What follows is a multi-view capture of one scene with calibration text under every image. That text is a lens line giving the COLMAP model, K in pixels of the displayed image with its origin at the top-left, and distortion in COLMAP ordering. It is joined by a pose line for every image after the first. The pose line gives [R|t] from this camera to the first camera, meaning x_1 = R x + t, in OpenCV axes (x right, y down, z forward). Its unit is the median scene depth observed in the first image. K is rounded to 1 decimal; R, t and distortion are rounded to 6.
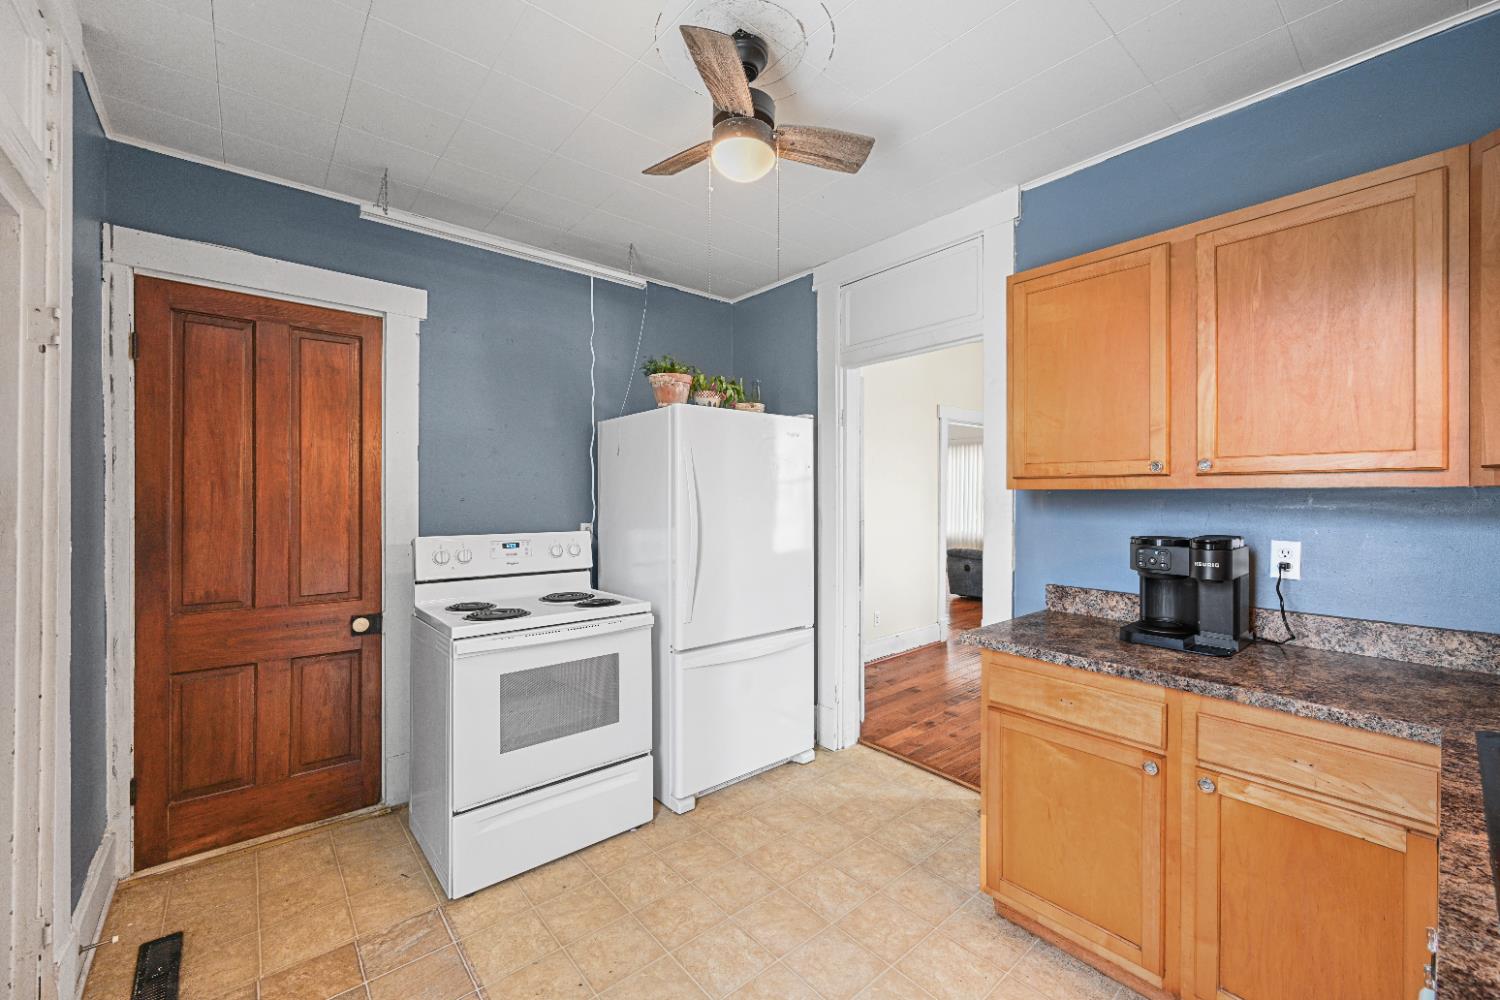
lens RADIAL K [[594.4, 0, 758.3], [0, 594.4, 494.2], [0, 0, 1]] dist [0.000160, 0.000093]
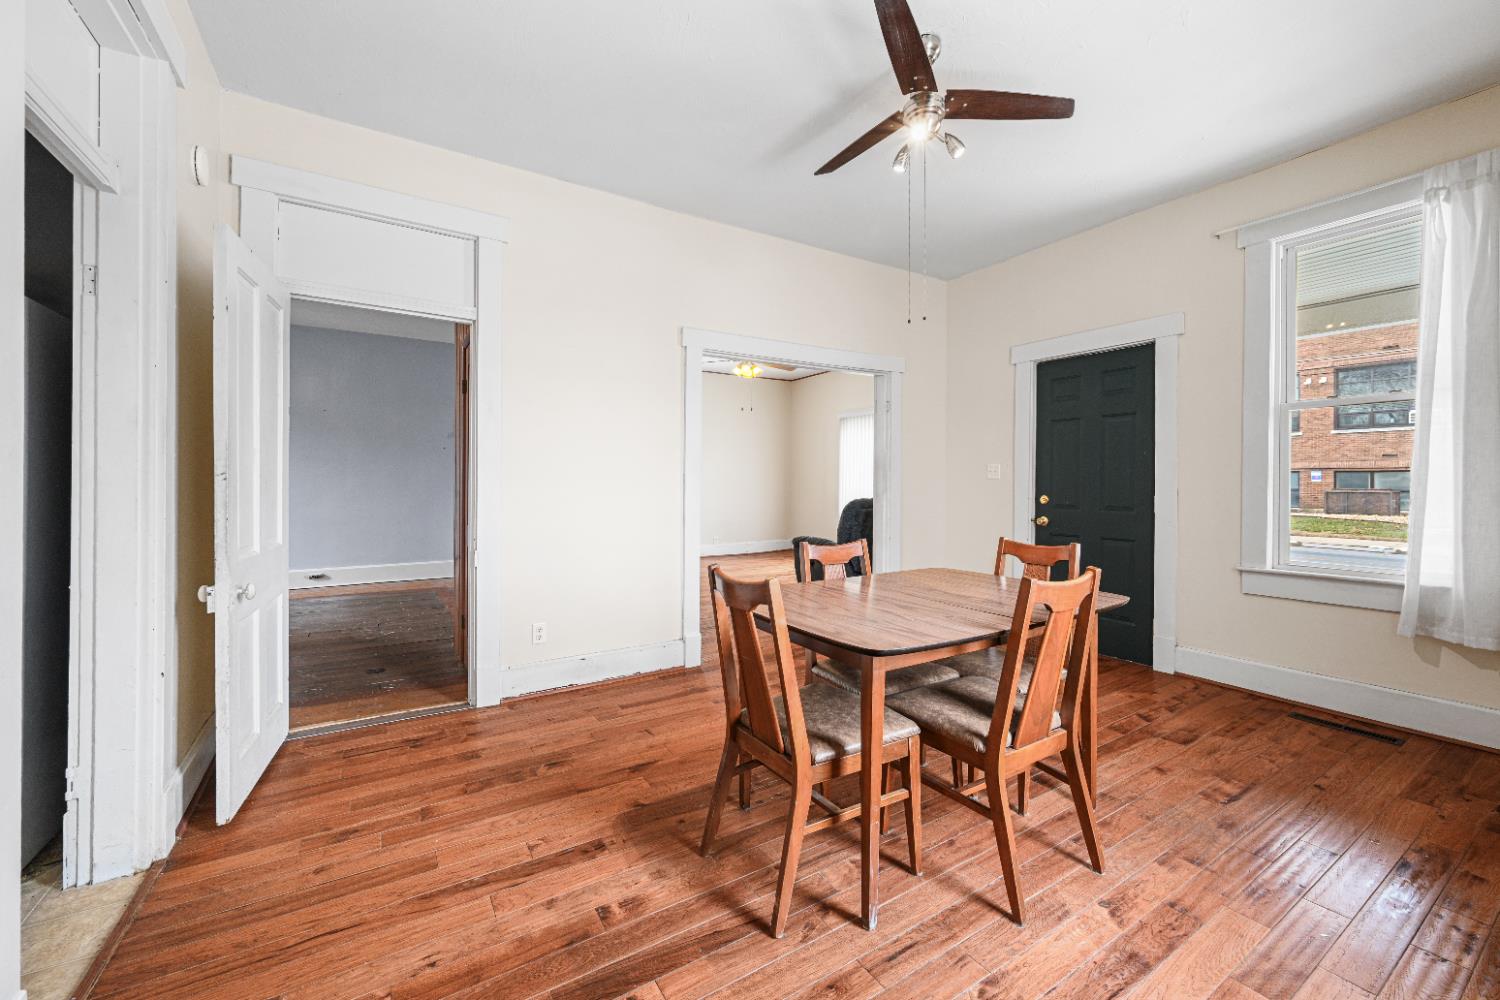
lens RADIAL K [[594.4, 0, 758.3], [0, 594.4, 494.2], [0, 0, 1]] dist [0.000160, 0.000093]
pose [[0.991408, 0.009145, -0.130483, 1.178061], [-0.007923, 0.999920, 0.009881, 0.091440], [0.130563, -0.008763, 0.991401, 0.790753]]
